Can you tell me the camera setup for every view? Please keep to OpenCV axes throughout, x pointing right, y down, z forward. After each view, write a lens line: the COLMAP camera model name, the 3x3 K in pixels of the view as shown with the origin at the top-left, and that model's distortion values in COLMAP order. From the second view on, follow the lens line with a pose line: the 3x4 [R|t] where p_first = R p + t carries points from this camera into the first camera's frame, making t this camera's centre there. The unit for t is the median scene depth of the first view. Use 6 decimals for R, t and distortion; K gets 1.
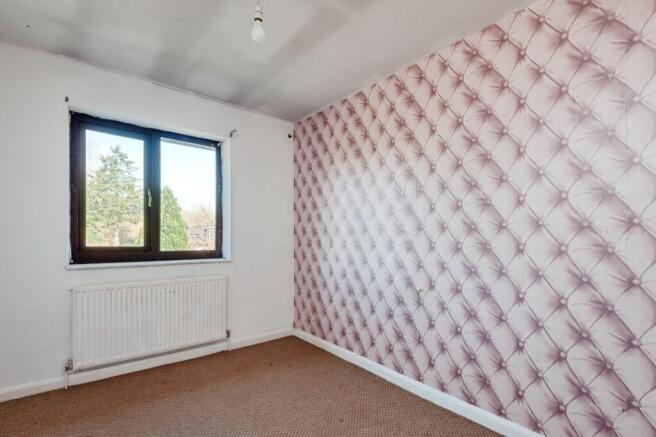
lens RADIAL K [[321.7, 0, 338.9], [0, 321.7, 234.4], [0, 0, 1]] dist [0.007179, 0.000862]
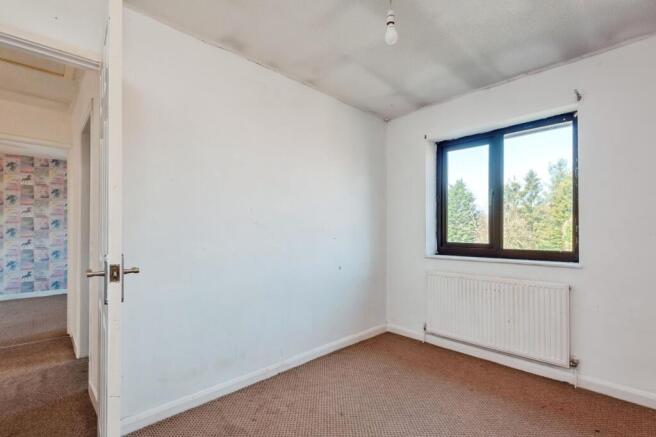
lens RADIAL K [[299.0, 0, 318.6], [0, 299.0, 228.4], [0, 0, 1]] dist [0.020533, -0.009402]
pose [[0.039254, -0.027832, -0.998842, 0.387581], [-0.000202, 0.999612, -0.027861, 0.015985], [0.999229, 0.001295, 0.039233, 0.425388]]
